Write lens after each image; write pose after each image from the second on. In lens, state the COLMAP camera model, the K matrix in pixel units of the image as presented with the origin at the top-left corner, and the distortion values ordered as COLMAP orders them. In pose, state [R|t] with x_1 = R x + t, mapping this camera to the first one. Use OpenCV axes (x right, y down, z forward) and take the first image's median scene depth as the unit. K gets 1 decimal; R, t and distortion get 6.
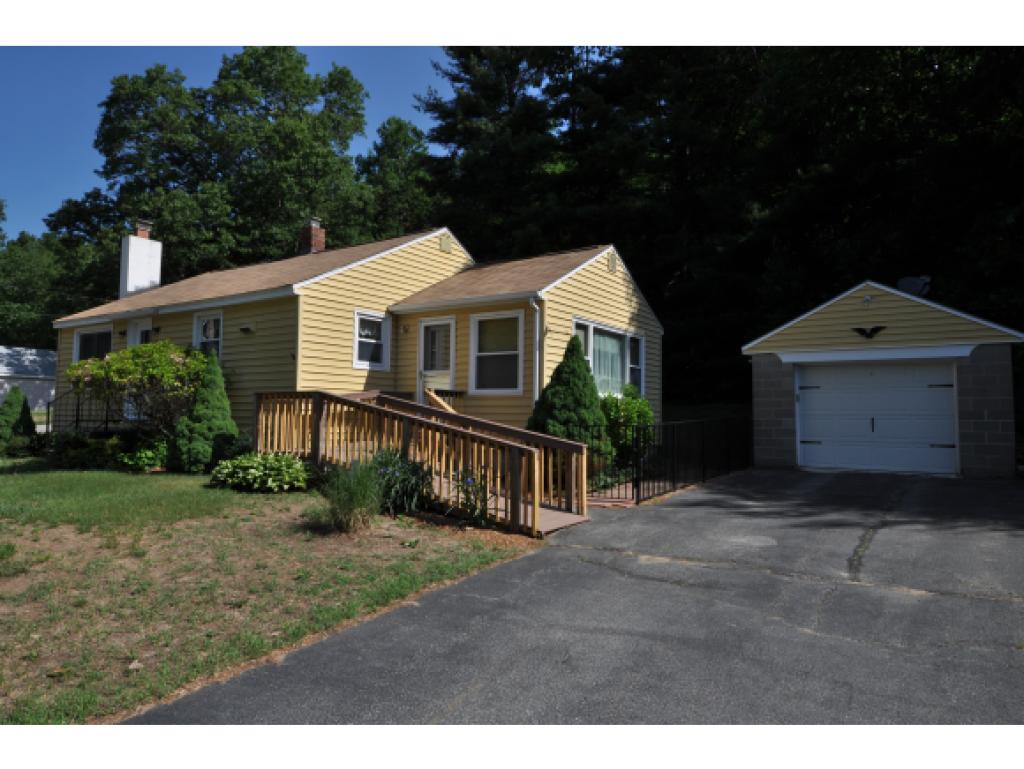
lens RADIAL K [[678.8, 0, 512.0], [0, 678.8, 384.5], [0, 0, 1]] dist [-0.003857, -0.003992]
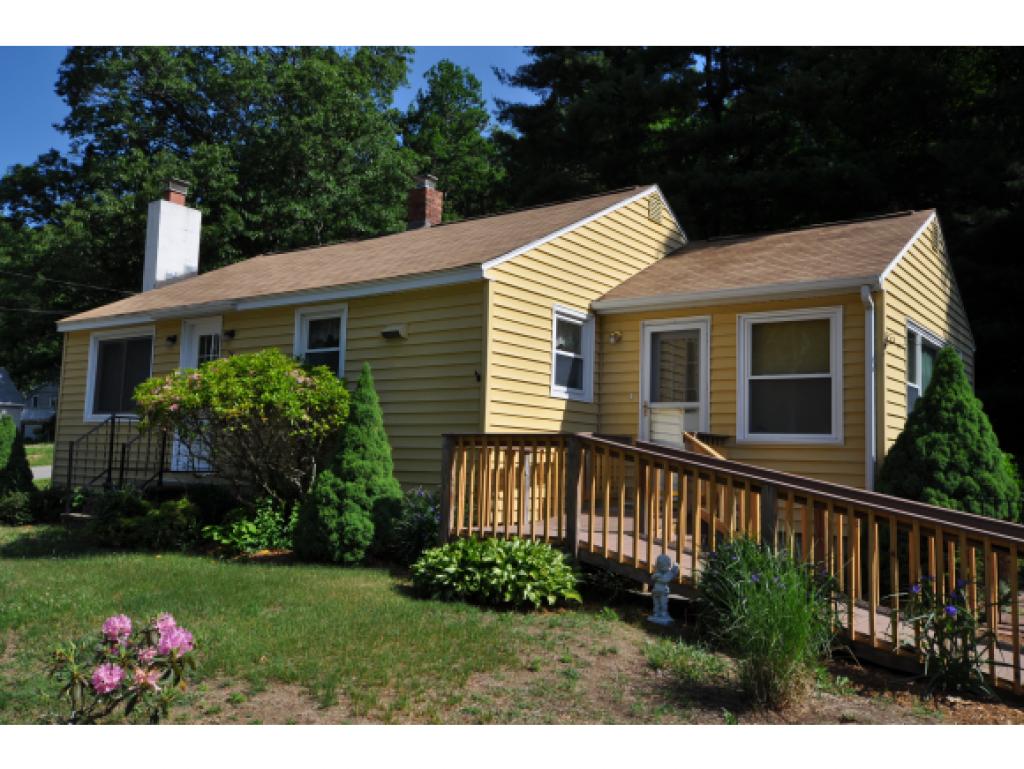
lens RADIAL K [[902.7, 0, 512.0], [0, 902.7, 384.5], [0, 0, 1]] dist [0.016249, 0.020205]
pose [[0.998419, 0.014483, -0.054305, -0.226186], [-0.016601, 0.999111, -0.038750, -0.001892], [0.053696, 0.039591, 0.997772, 0.150502]]
